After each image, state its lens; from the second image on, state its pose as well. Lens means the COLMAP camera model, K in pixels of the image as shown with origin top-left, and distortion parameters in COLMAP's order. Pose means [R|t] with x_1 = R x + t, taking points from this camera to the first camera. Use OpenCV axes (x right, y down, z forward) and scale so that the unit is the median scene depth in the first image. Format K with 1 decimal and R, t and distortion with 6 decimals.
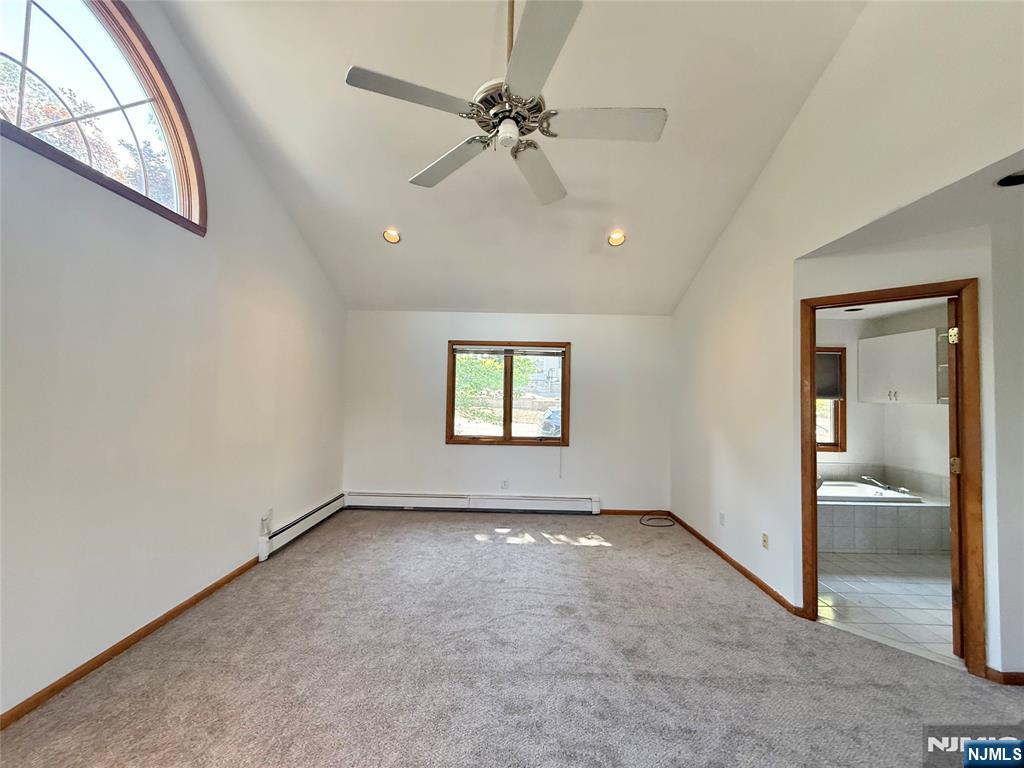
lens RADIAL K [[407.3, 0, 510.3], [0, 407.3, 384.7], [0, 0, 1]] dist [-0.000566, 0.000069]
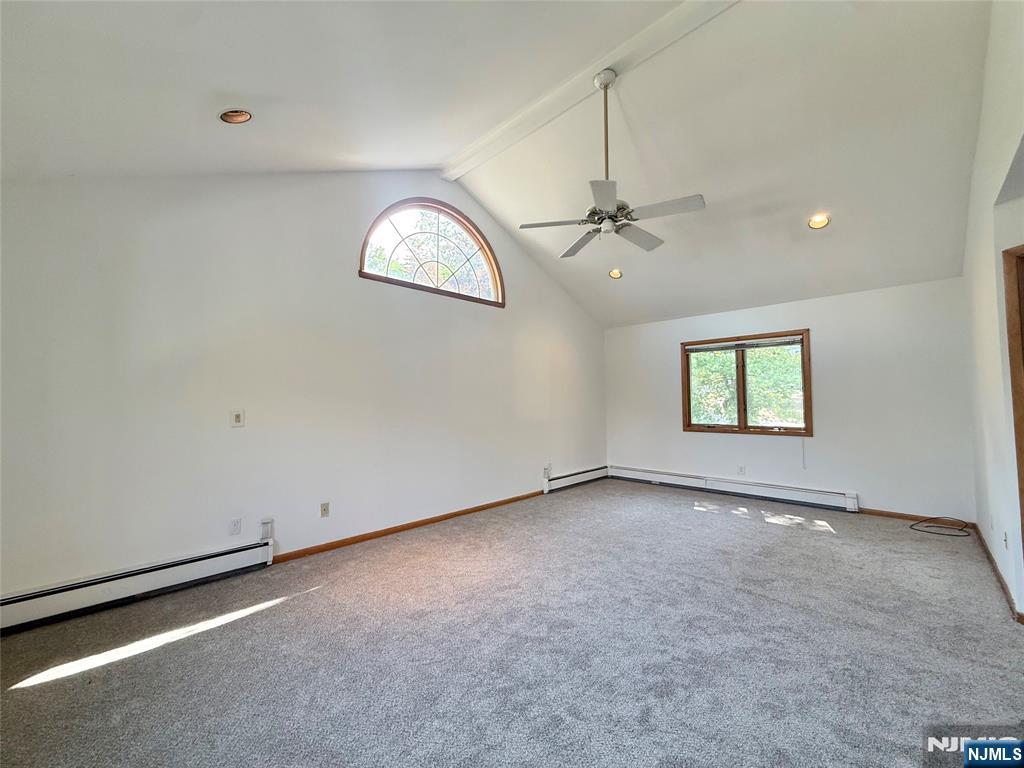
lens RADIAL K [[407.3, 0, 510.3], [0, 407.3, 384.7], [0, 0, 1]] dist [-0.000566, 0.000069]
pose [[0.718364, -0.054781, -0.693507, 0.384297], [0.043142, 0.998484, -0.034184, 0.039472], [0.694328, -0.005363, 0.719639, -0.234424]]
